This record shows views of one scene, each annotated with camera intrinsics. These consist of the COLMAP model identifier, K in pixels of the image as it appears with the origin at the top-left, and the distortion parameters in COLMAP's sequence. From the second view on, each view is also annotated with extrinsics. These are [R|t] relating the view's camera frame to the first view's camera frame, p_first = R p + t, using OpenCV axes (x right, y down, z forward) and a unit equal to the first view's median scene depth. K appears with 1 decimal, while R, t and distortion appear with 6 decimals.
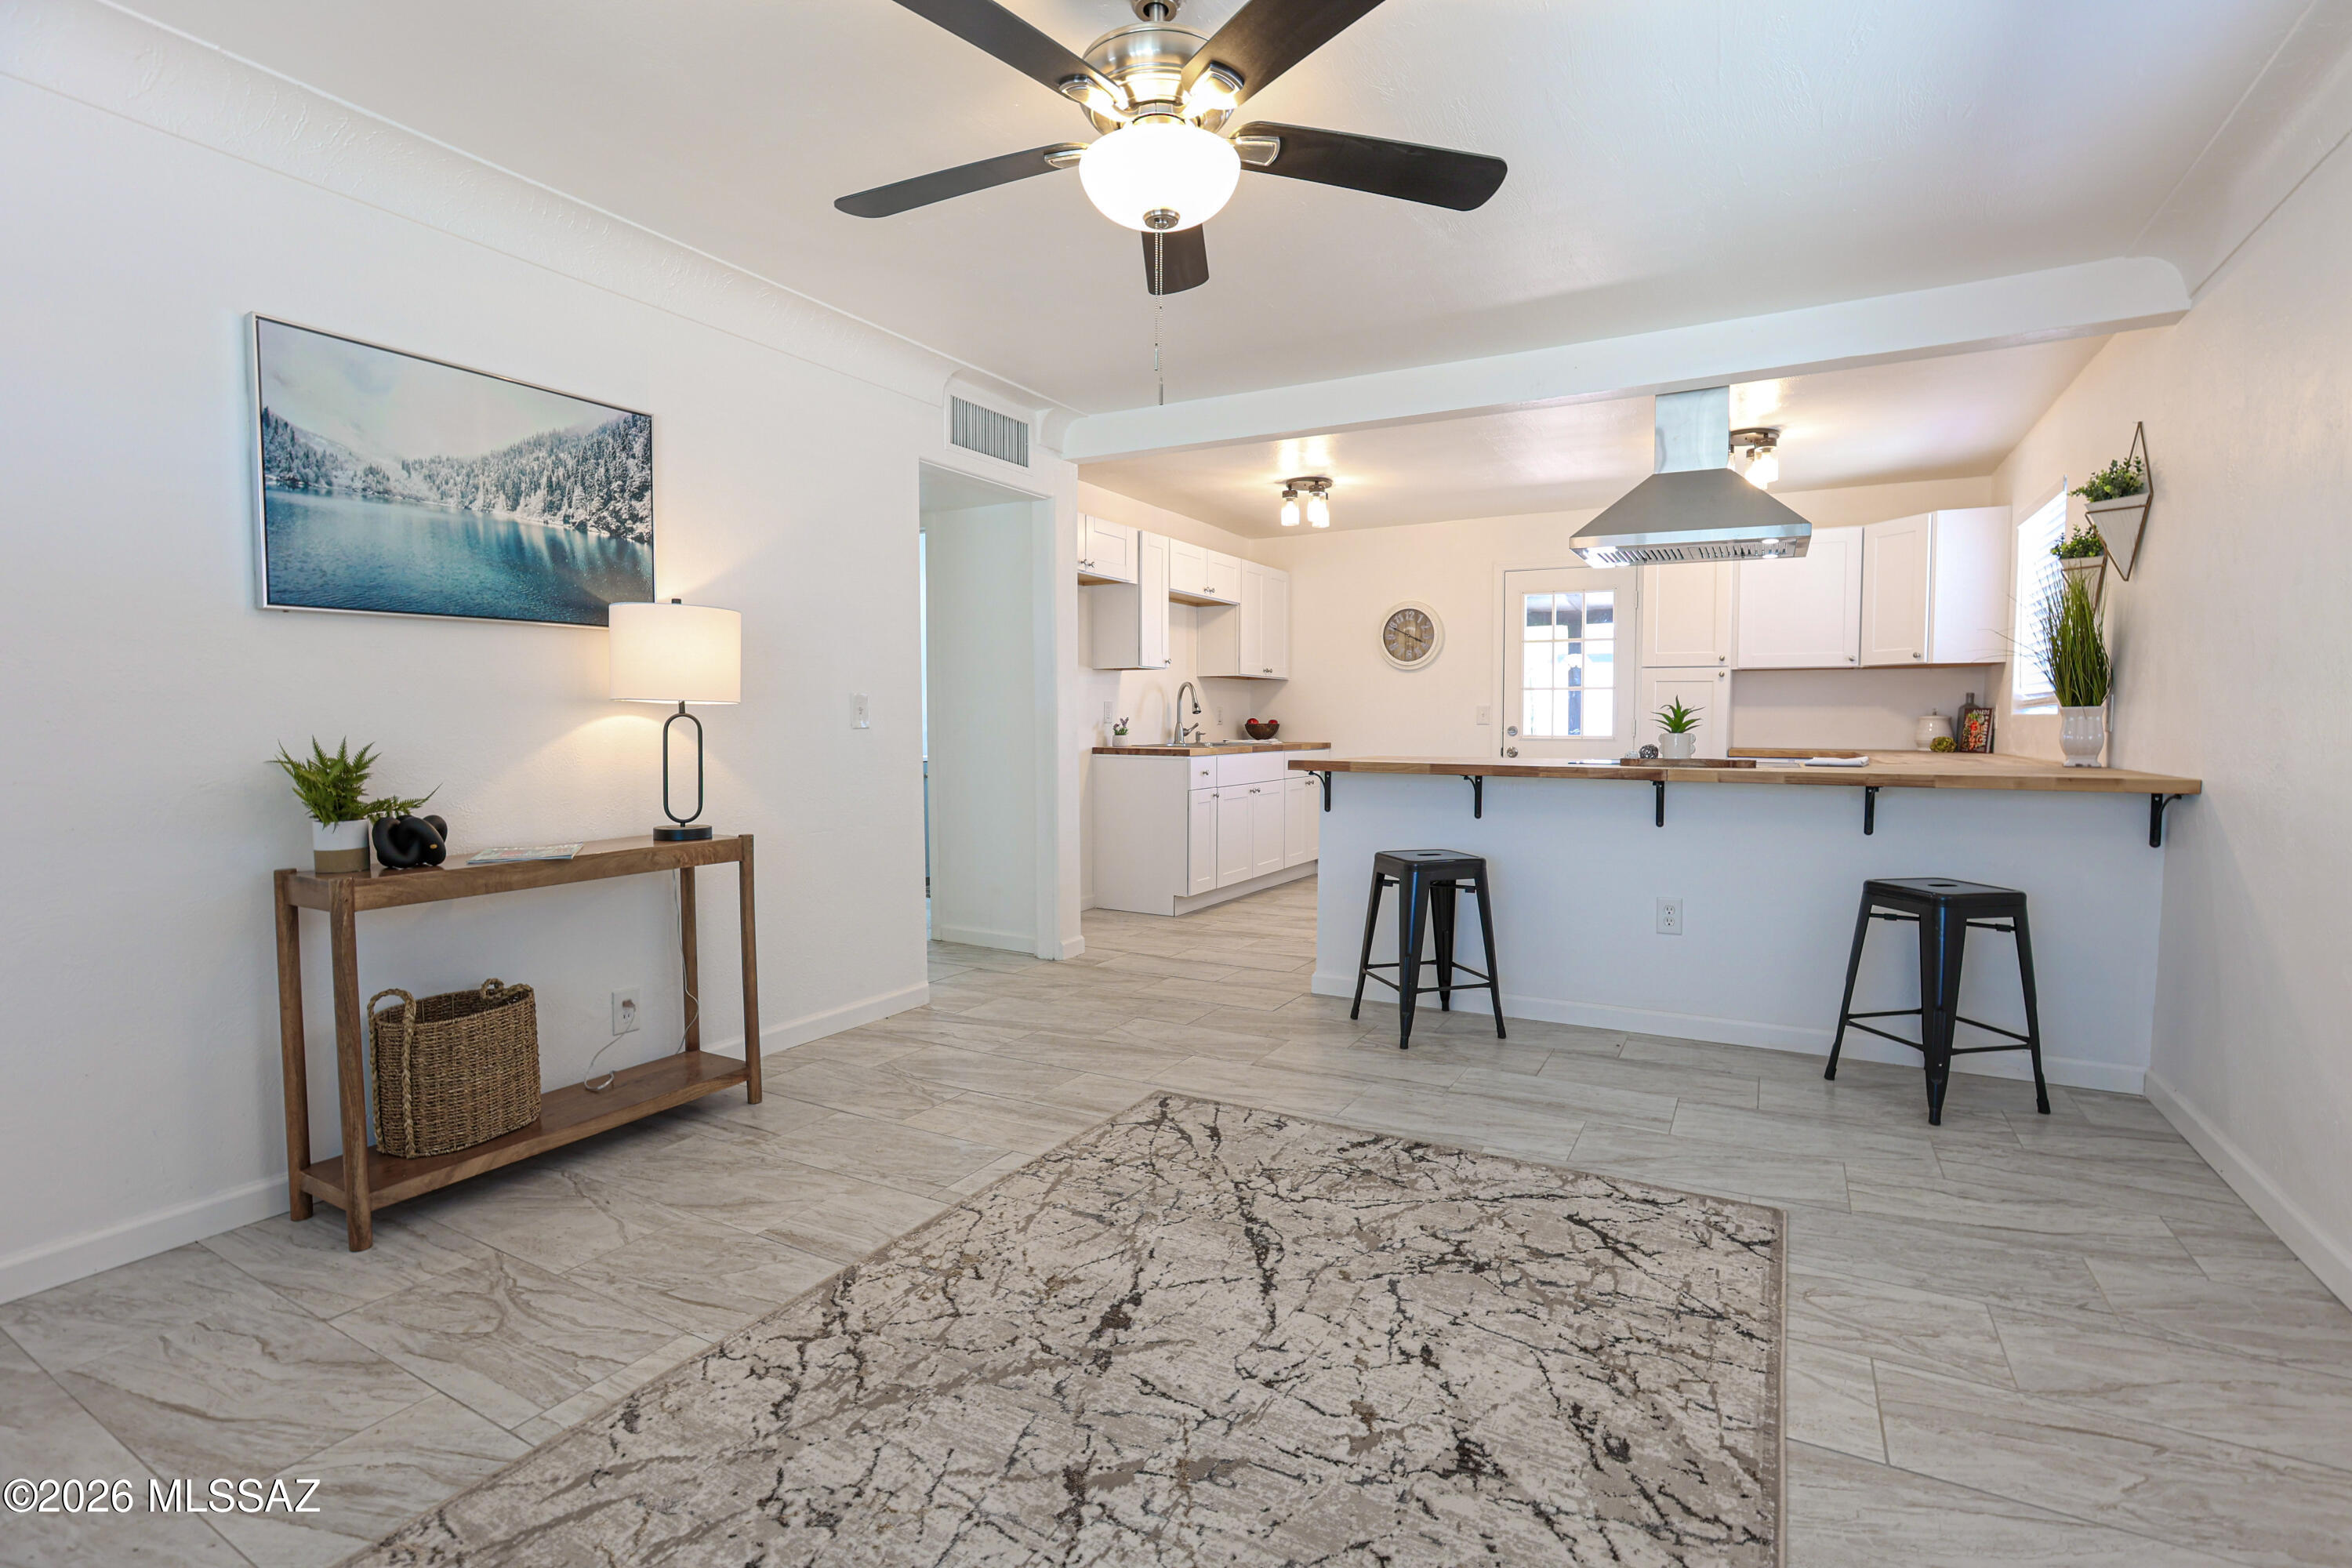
lens RADIAL K [[1074.5, 0, 1197.6], [0, 1074.5, 771.0], [0, 0, 1]] dist [-0.047087, 0.014173]
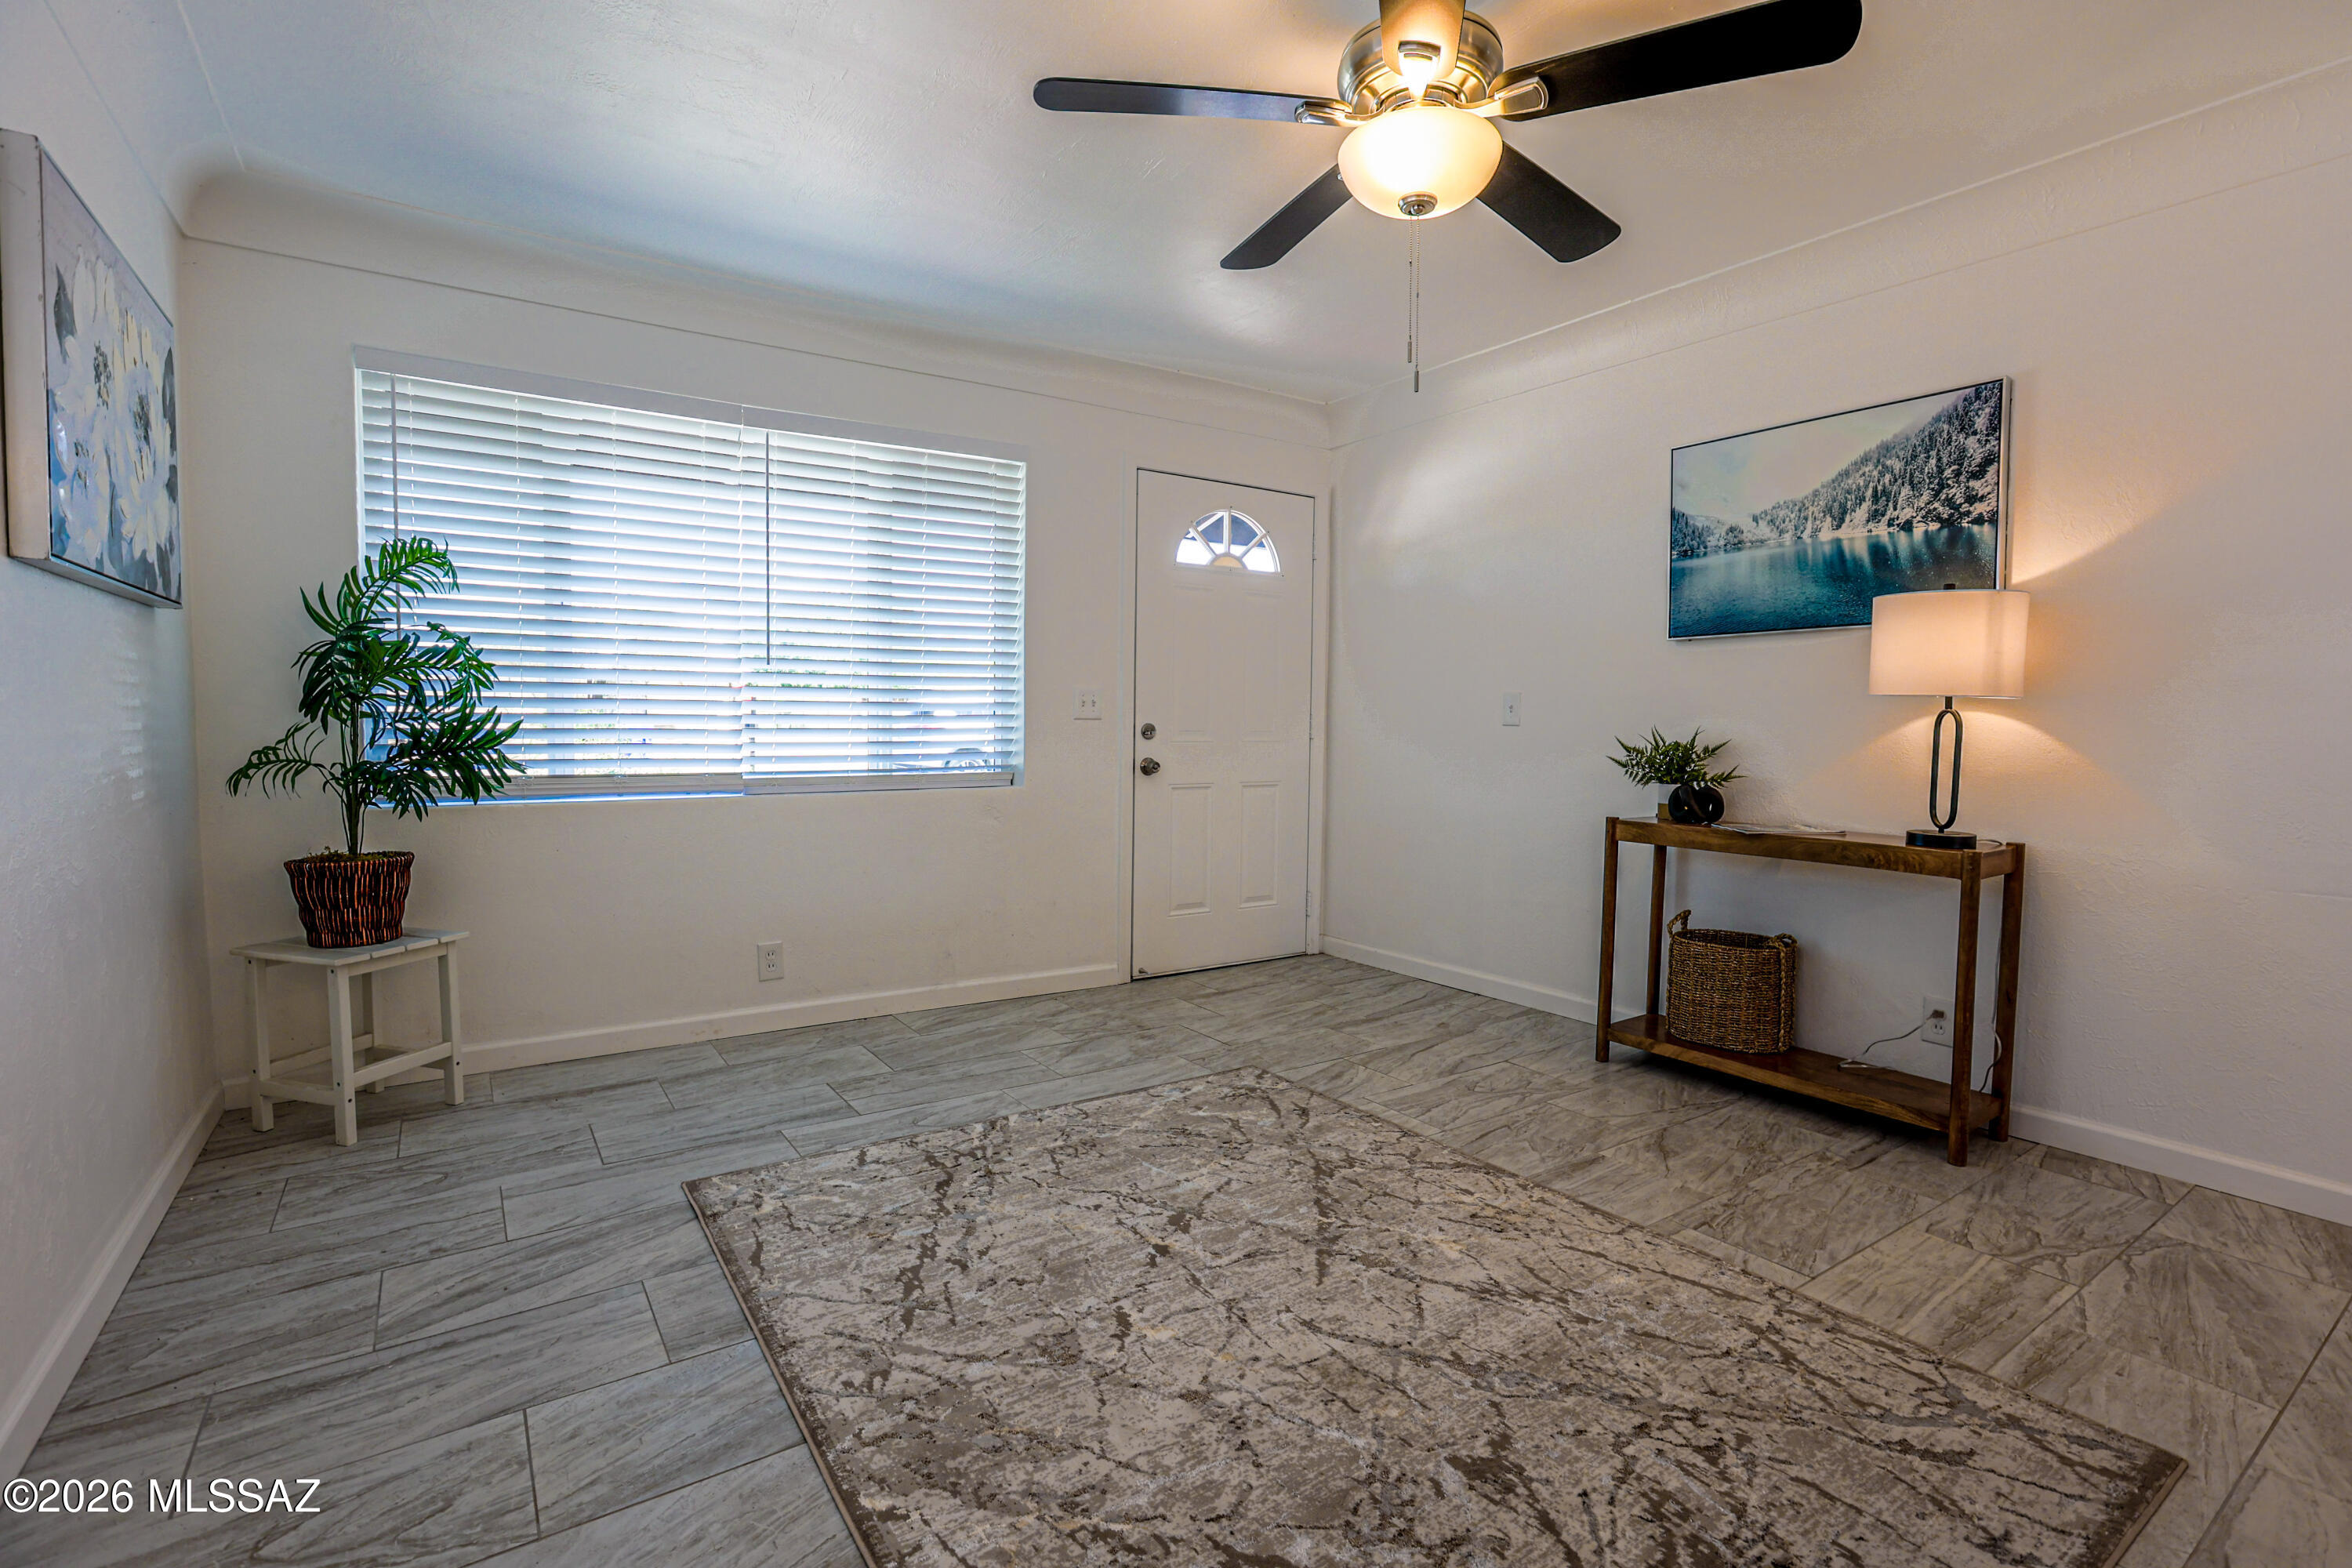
lens RADIAL K [[1074.5, 0, 1185.1], [0, 1074.5, 778.1], [0, 0, 1]] dist [-0.047087, 0.014173]
pose [[-0.446242, 0.048011, -0.893624, 0.646643], [-0.050720, 0.995598, 0.078817, -0.034707], [0.893474, 0.080496, -0.441843, 0.855427]]
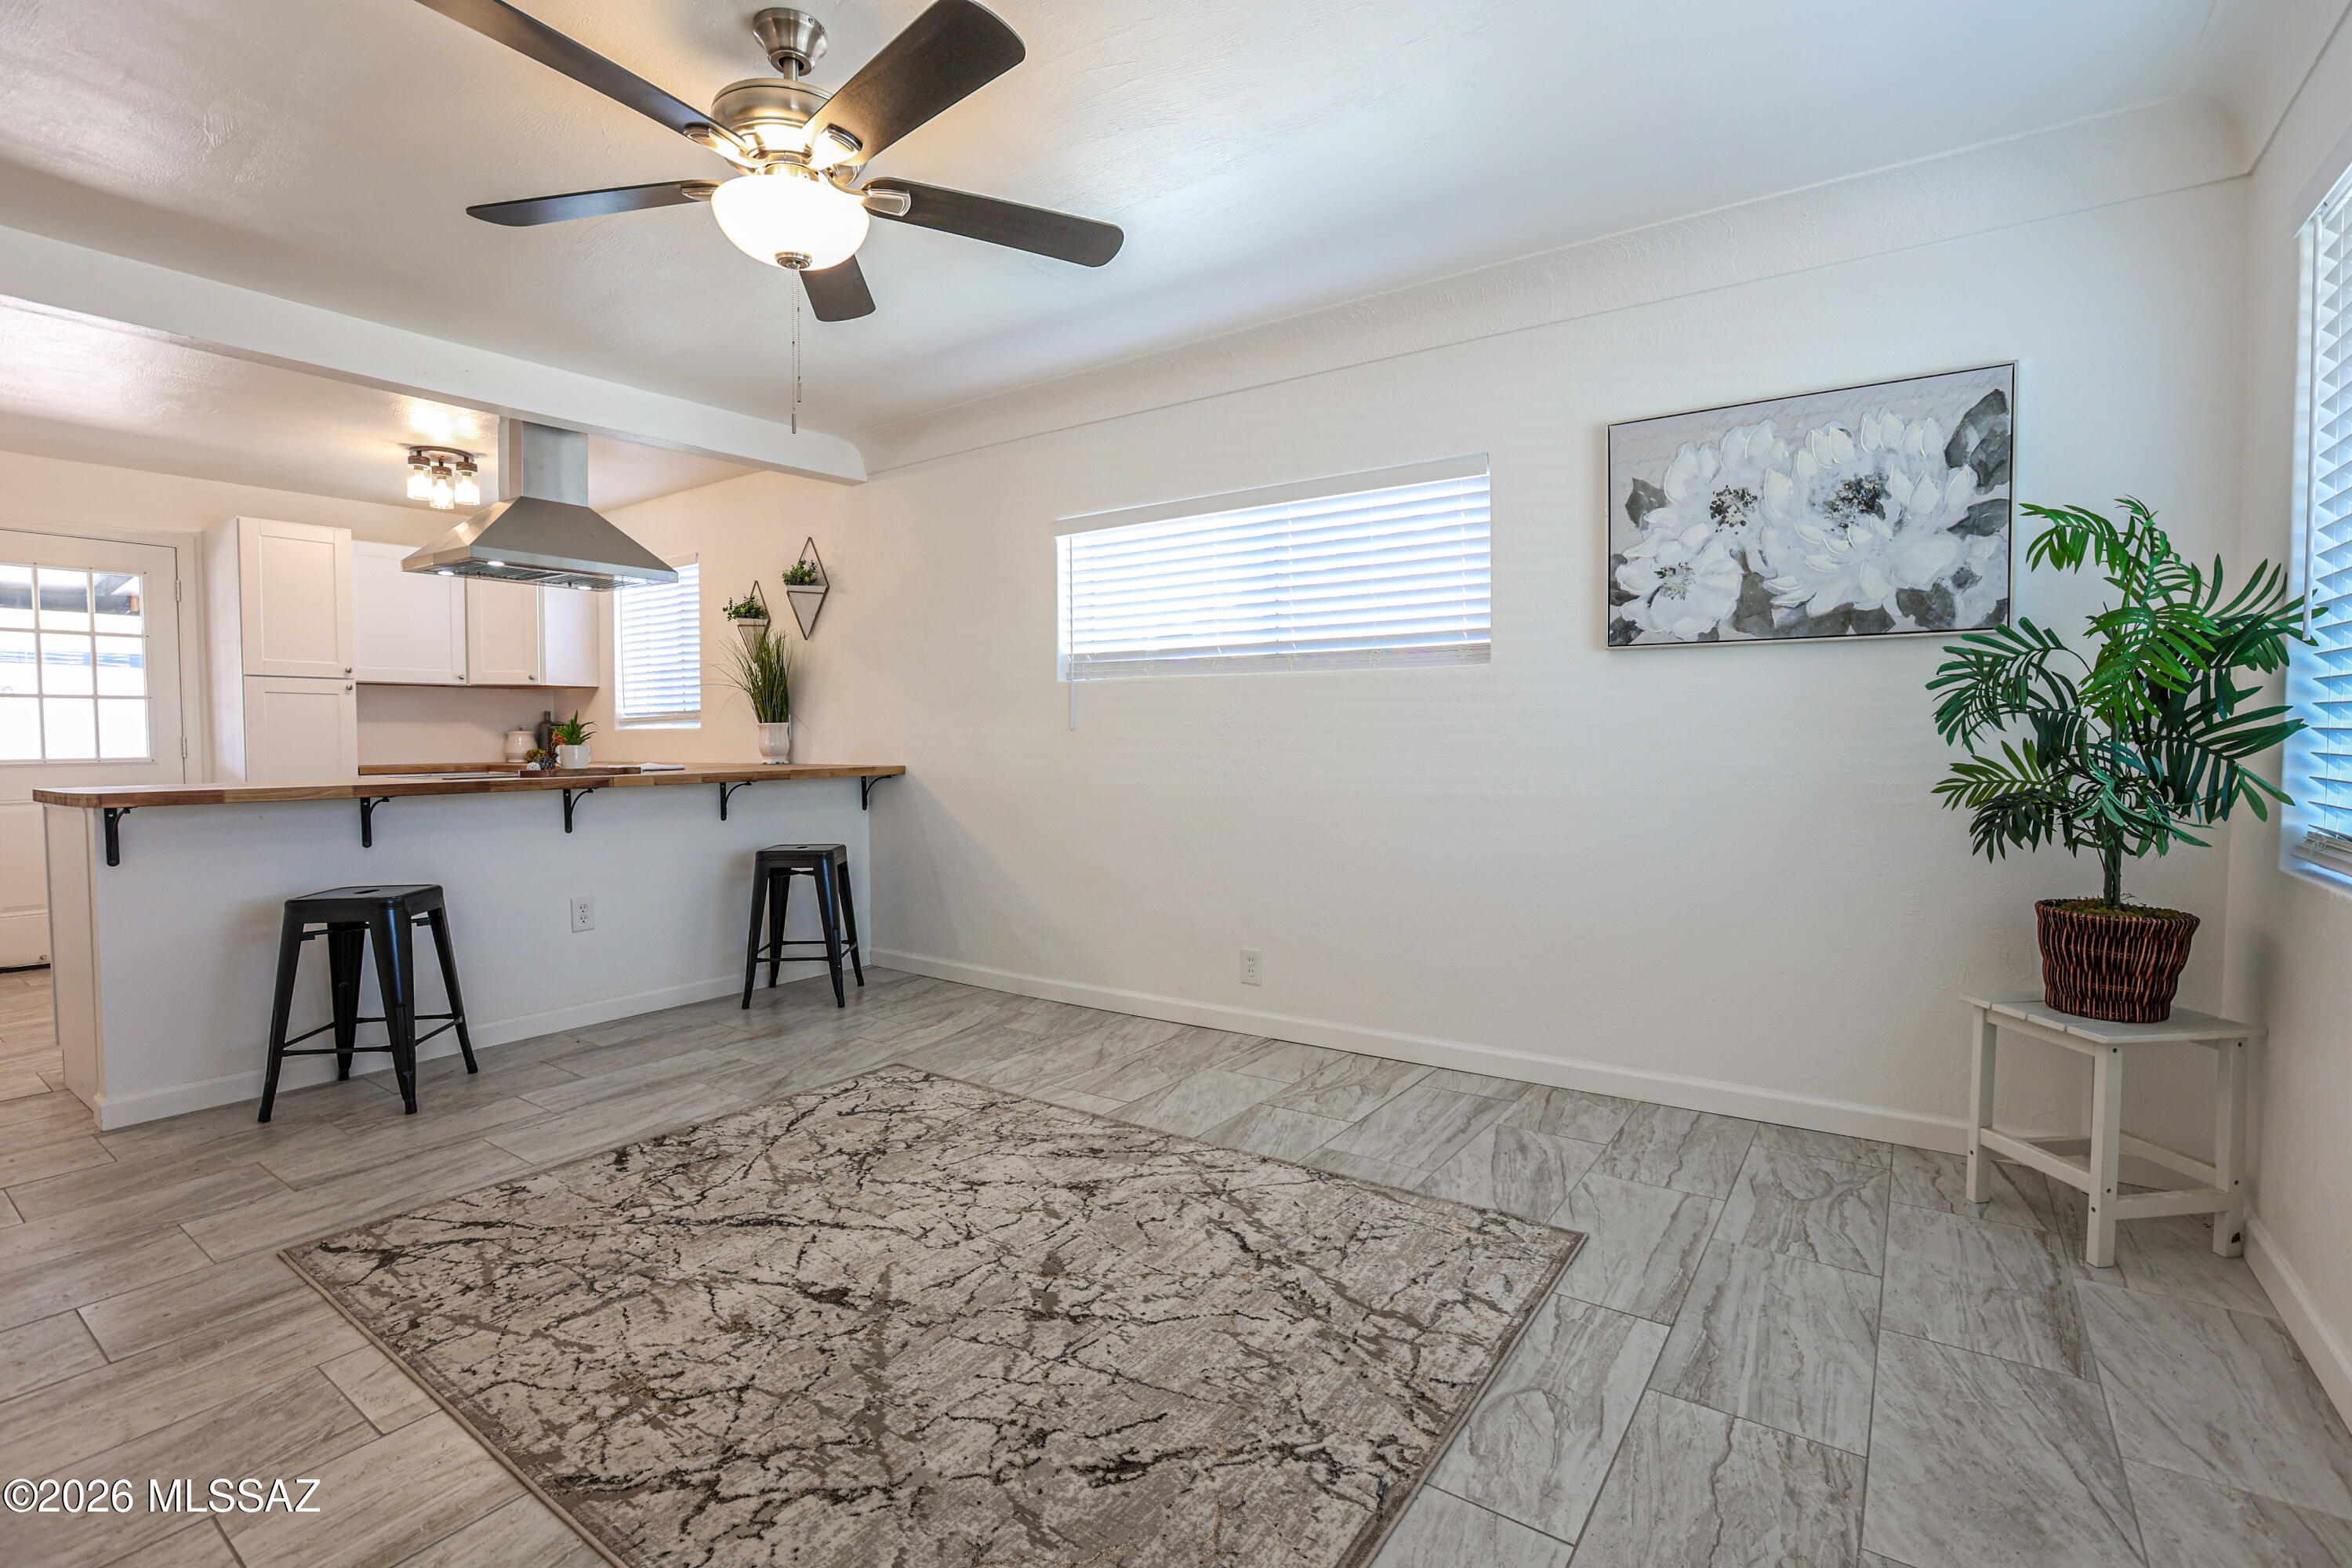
lens RADIAL K [[1074.5, 0, 1184.4], [0, 1074.5, 771.4], [0, 0, 1]] dist [-0.047087, 0.014173]
pose [[0.113204, -0.035468, 0.992939, -0.713056], [0.054216, 0.998094, 0.029471, -0.008848], [-0.992092, 0.050497, 0.114911, 0.340904]]
